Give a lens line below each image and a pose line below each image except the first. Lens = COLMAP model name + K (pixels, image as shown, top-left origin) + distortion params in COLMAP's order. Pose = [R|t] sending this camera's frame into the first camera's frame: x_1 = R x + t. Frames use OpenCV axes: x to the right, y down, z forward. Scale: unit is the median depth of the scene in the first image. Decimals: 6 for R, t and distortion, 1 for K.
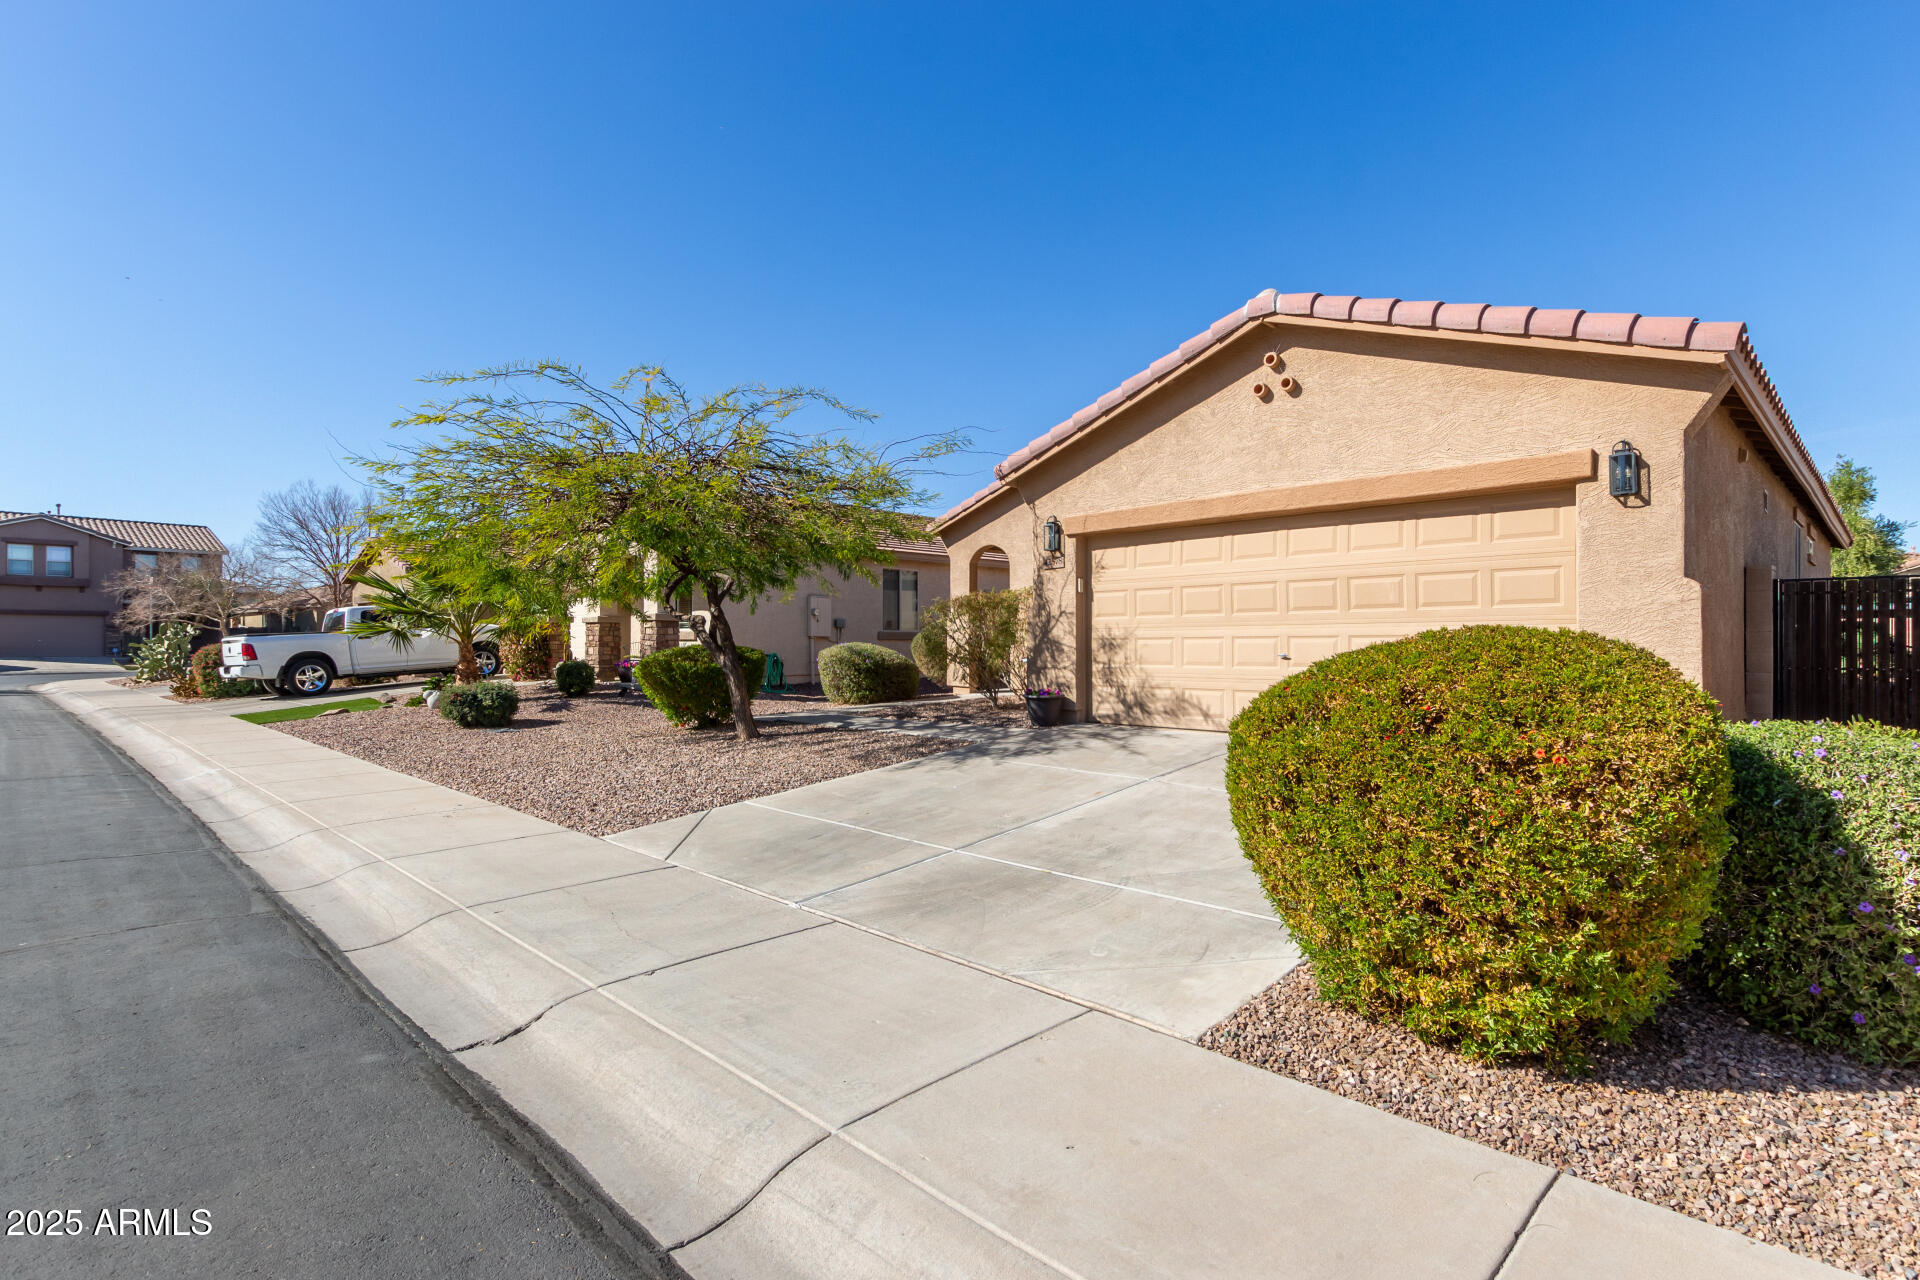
lens RADIAL K [[932.2, 0, 927.8], [0, 932.2, 637.2], [0, 0, 1]] dist [0.004342, -0.000413]
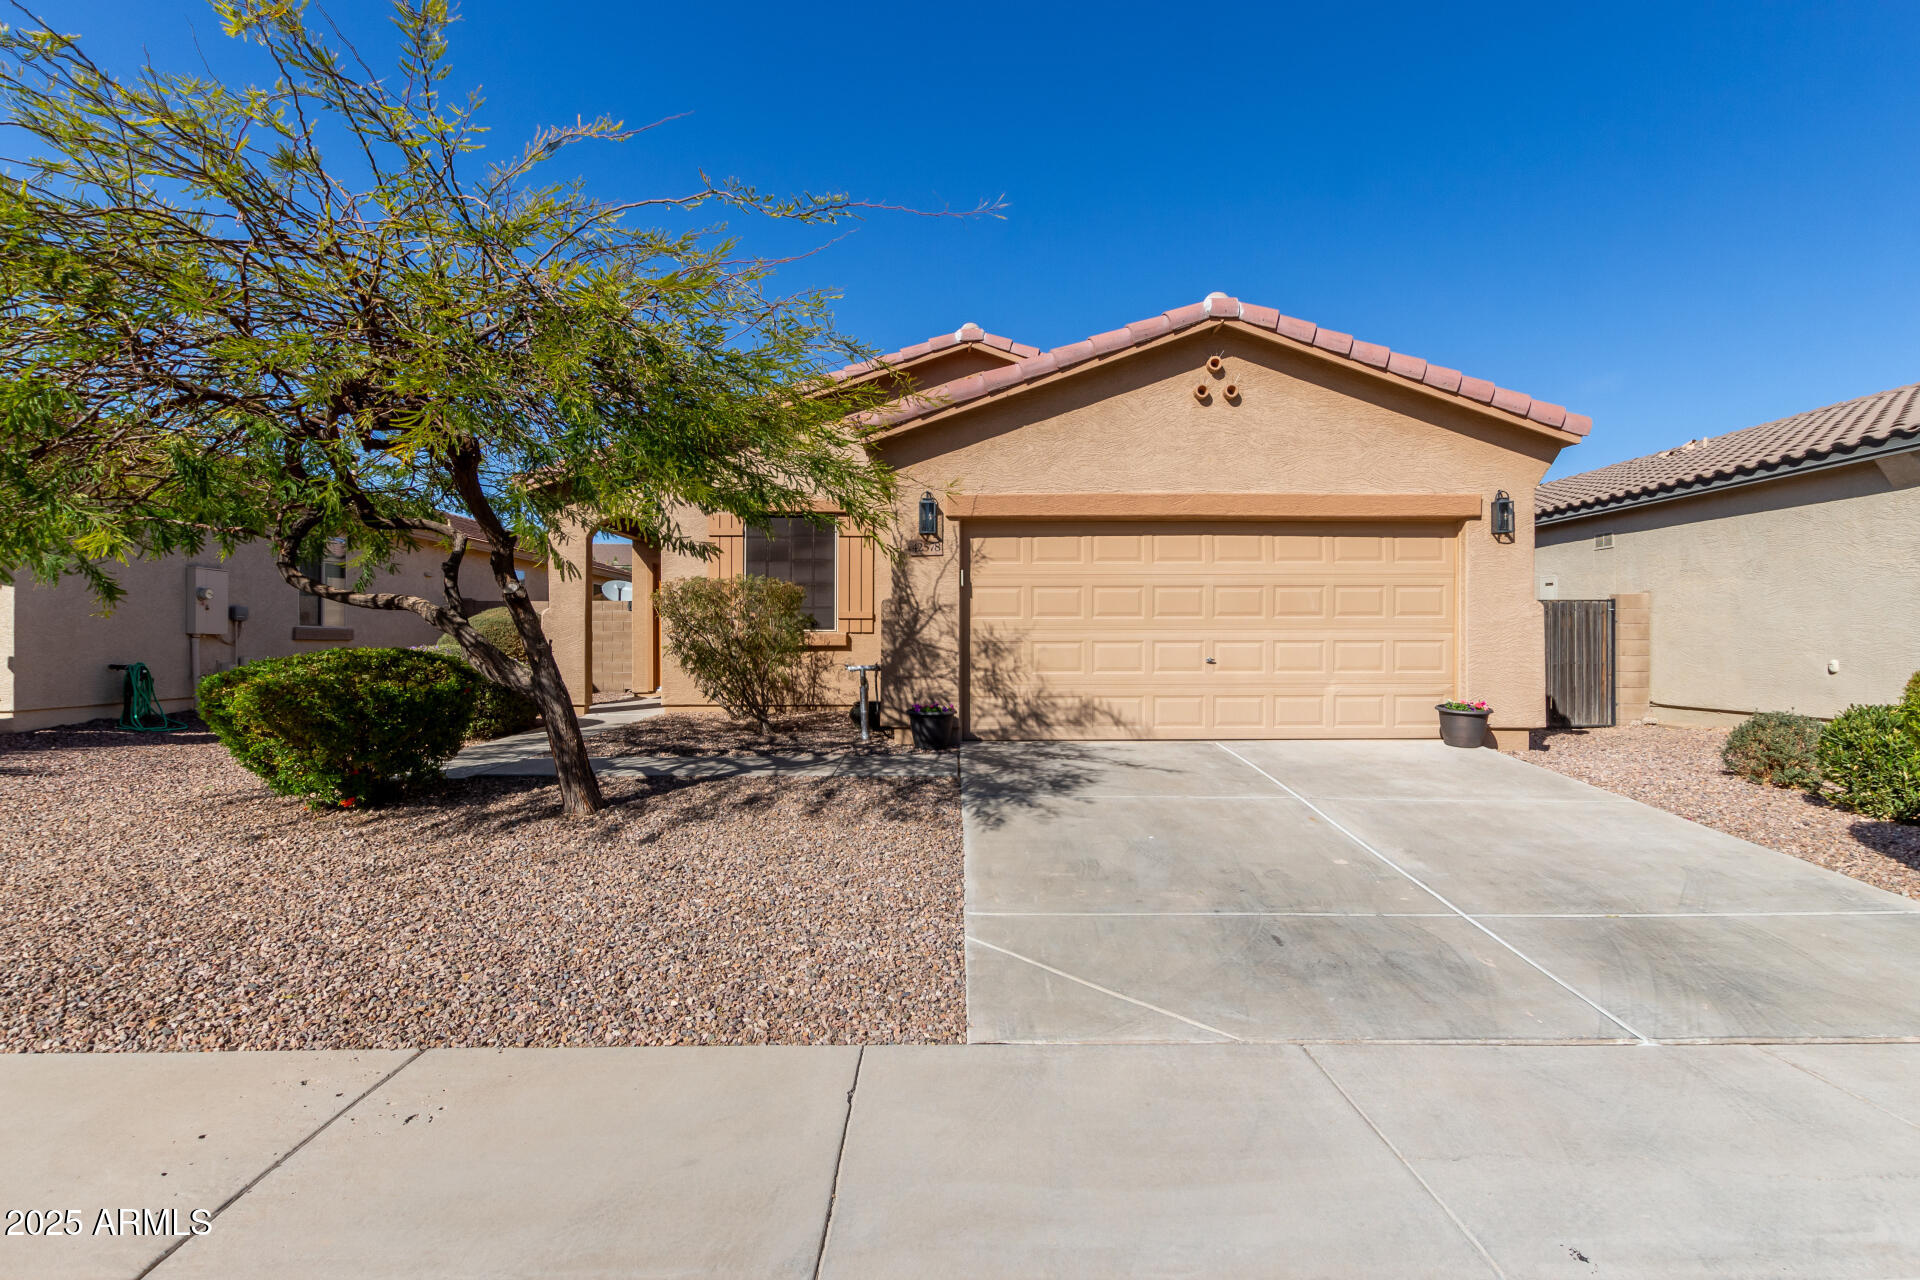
lens RADIAL K [[932.2, 0, 964.1], [0, 932.2, 639.6], [0, 0, 1]] dist [0.004342, -0.000413]
pose [[0.680420, 0.008520, 0.732773, -0.469193], [-0.007354, 0.999961, -0.004798, 0.004235], [-0.732786, -0.002124, 0.680456, 0.444302]]
